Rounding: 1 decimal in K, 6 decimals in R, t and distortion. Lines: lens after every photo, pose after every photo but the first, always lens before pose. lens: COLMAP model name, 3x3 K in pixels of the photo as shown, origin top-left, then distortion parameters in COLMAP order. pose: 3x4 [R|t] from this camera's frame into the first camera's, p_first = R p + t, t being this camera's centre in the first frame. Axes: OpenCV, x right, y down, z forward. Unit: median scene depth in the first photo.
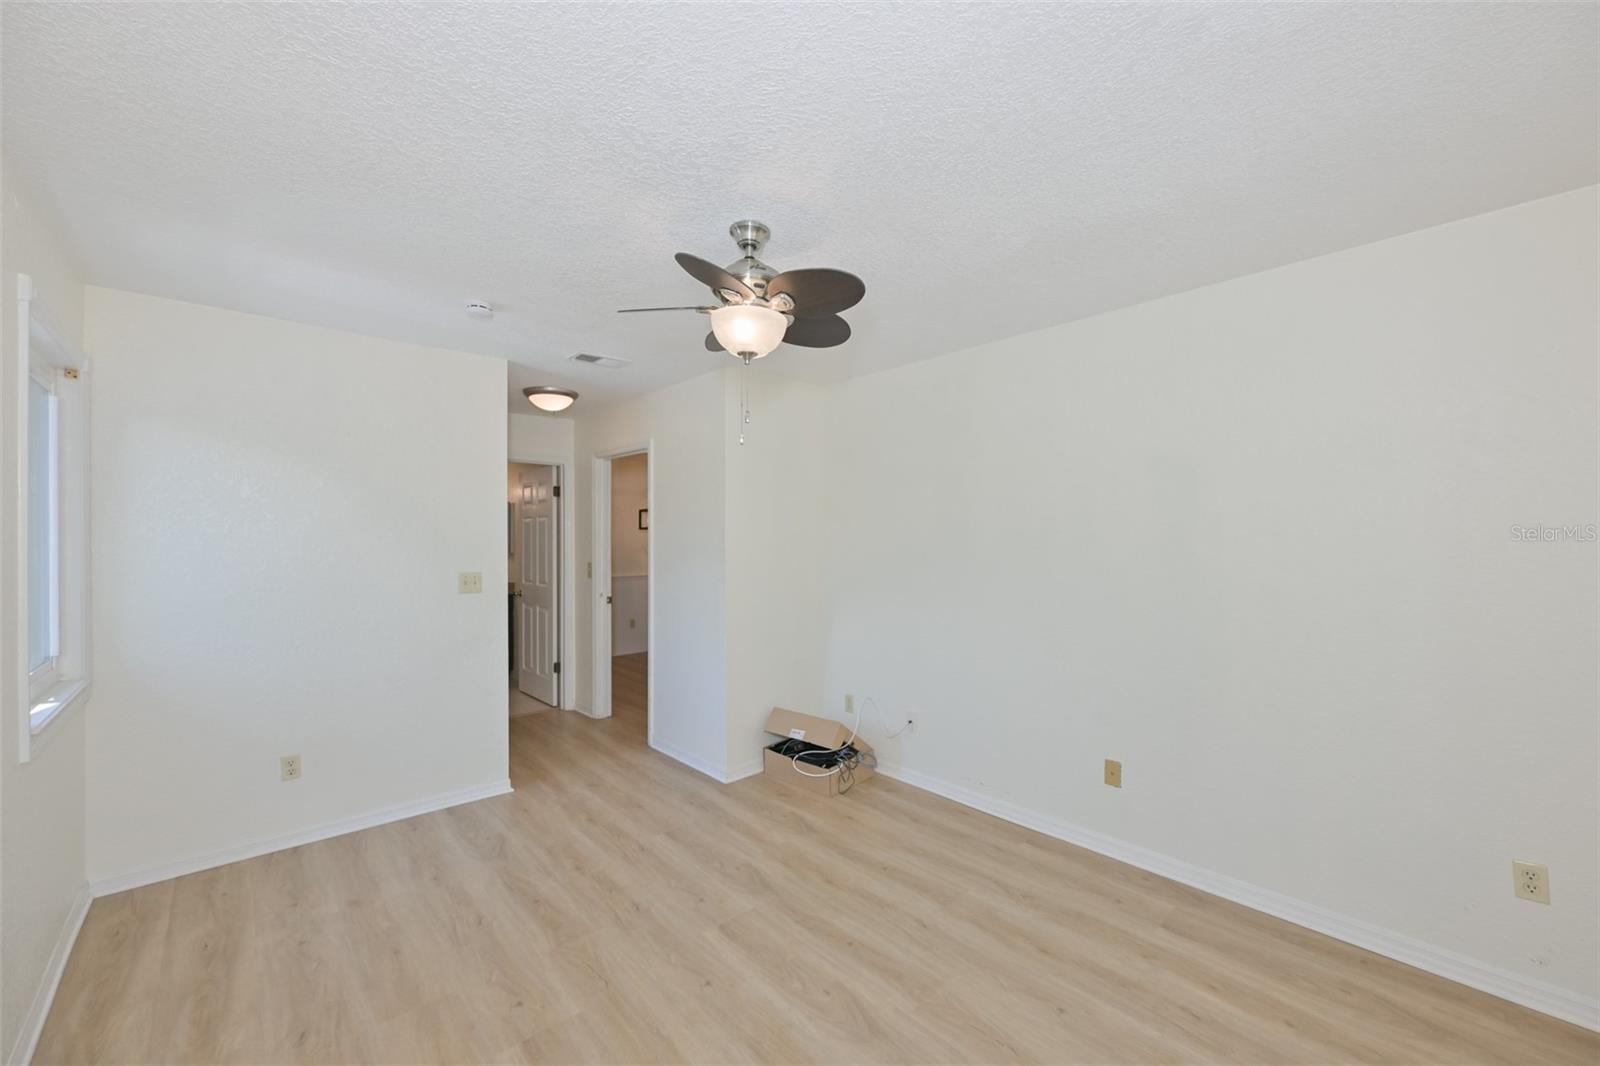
lens RADIAL K [[629.3, 0, 795.7], [0, 629.3, 541.0], [0, 0, 1]] dist [-0.000269, -0.000160]
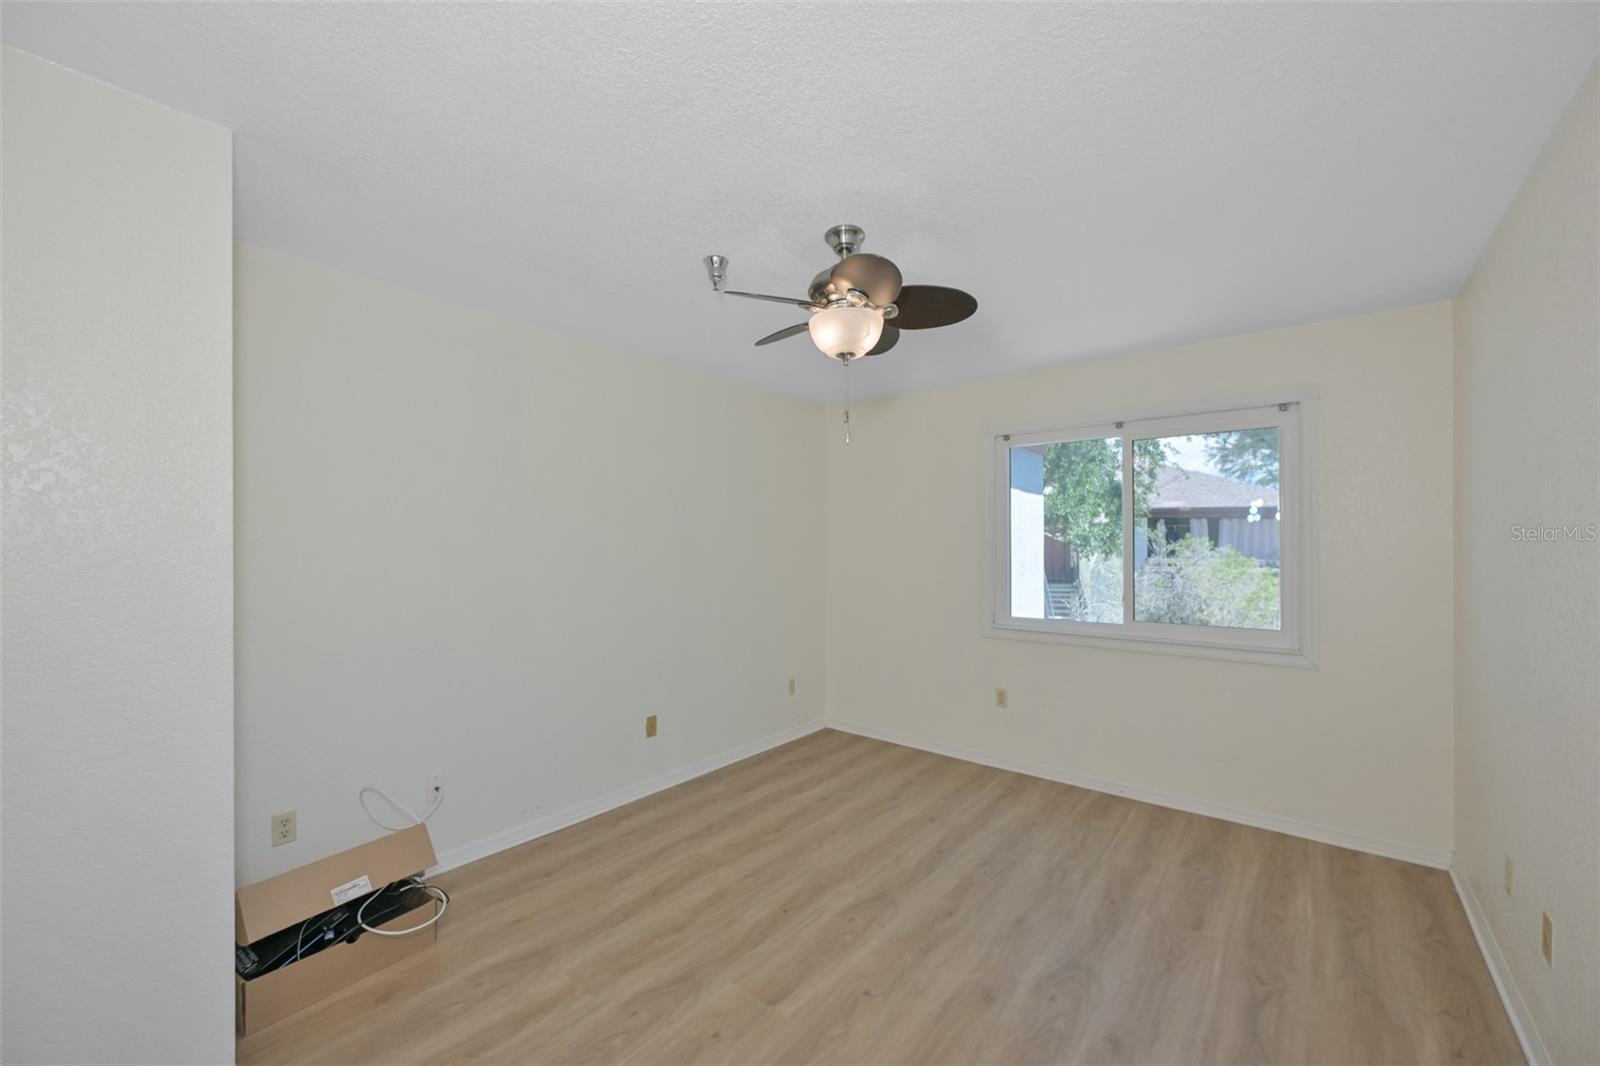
lens RADIAL K [[629.3, 0, 795.7], [0, 629.3, 541.0], [0, 0, 1]] dist [-0.000269, -0.000160]
pose [[-0.145979, 0.002778, 0.989284, -0.977327], [0.007277, 0.999972, -0.001734, 0.002842], [-0.989261, 0.006946, -0.145995, 1.118172]]
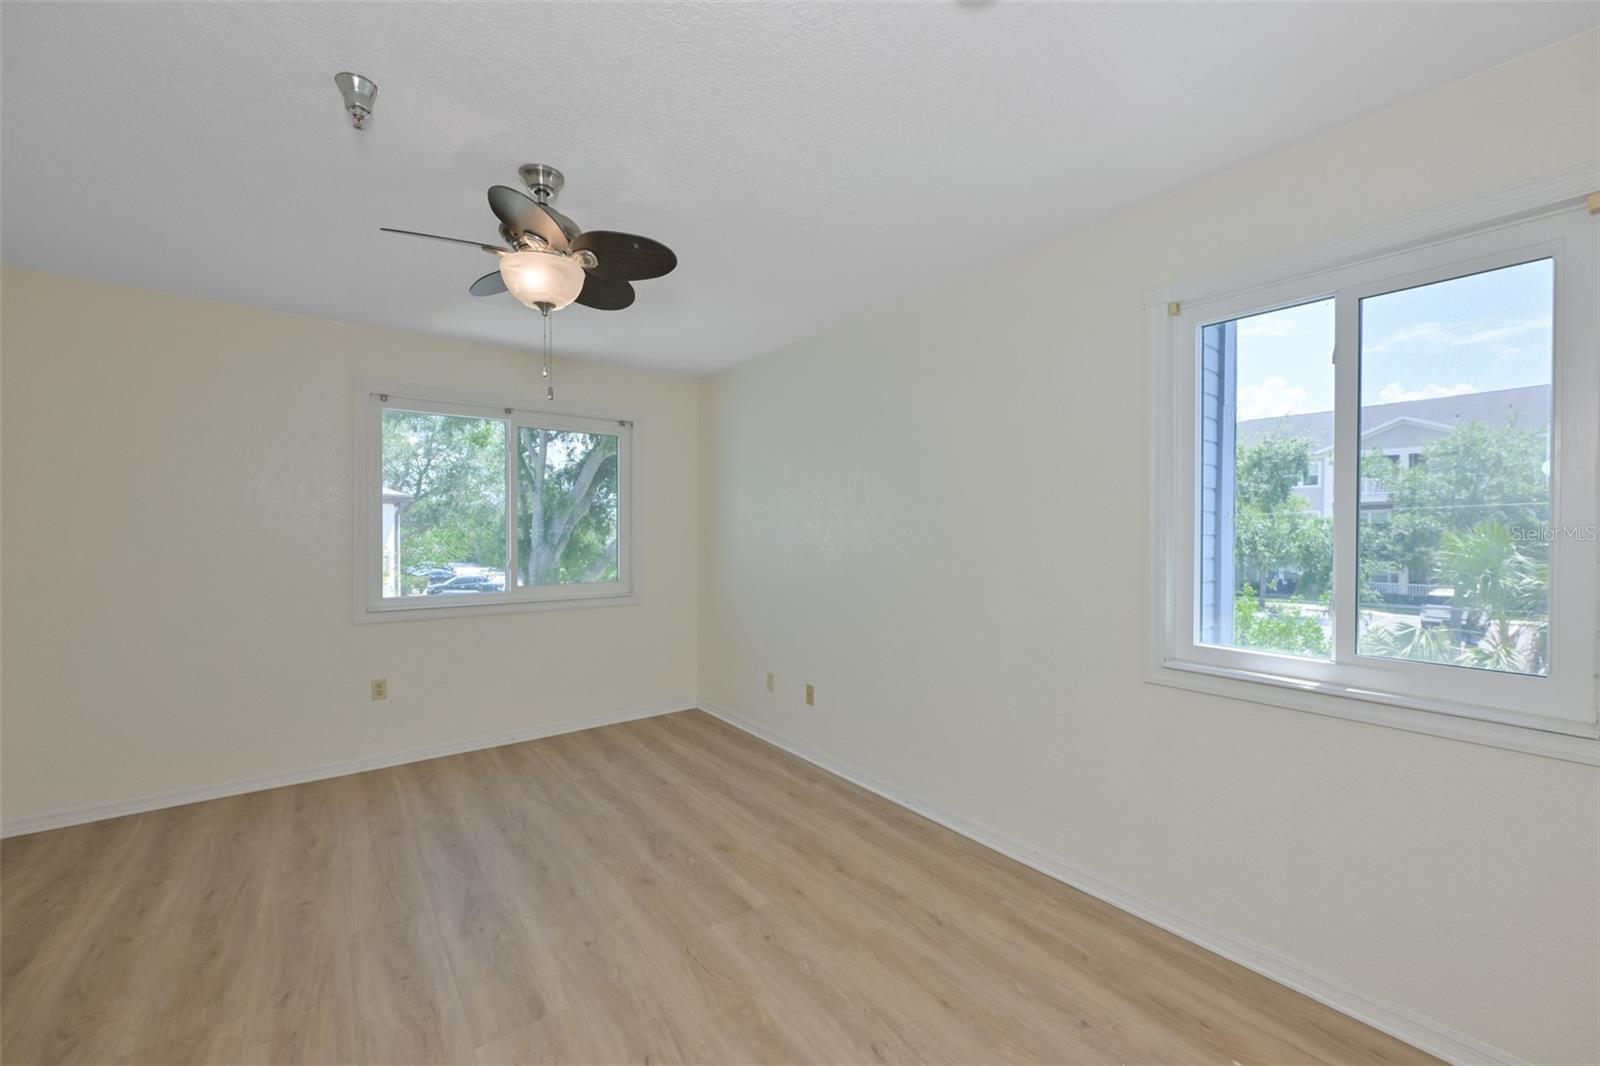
lens RADIAL K [[633.7, 0, 800.0], [0, 633.7, 533.0], [0, 0, 1]] dist [-0.000518, -0.000184]
pose [[-0.996682, -0.002143, 0.081362, -0.498016], [-0.001486, 0.999966, 0.008135, 0.038479], [-0.081377, 0.007987, -0.996651, 1.766650]]
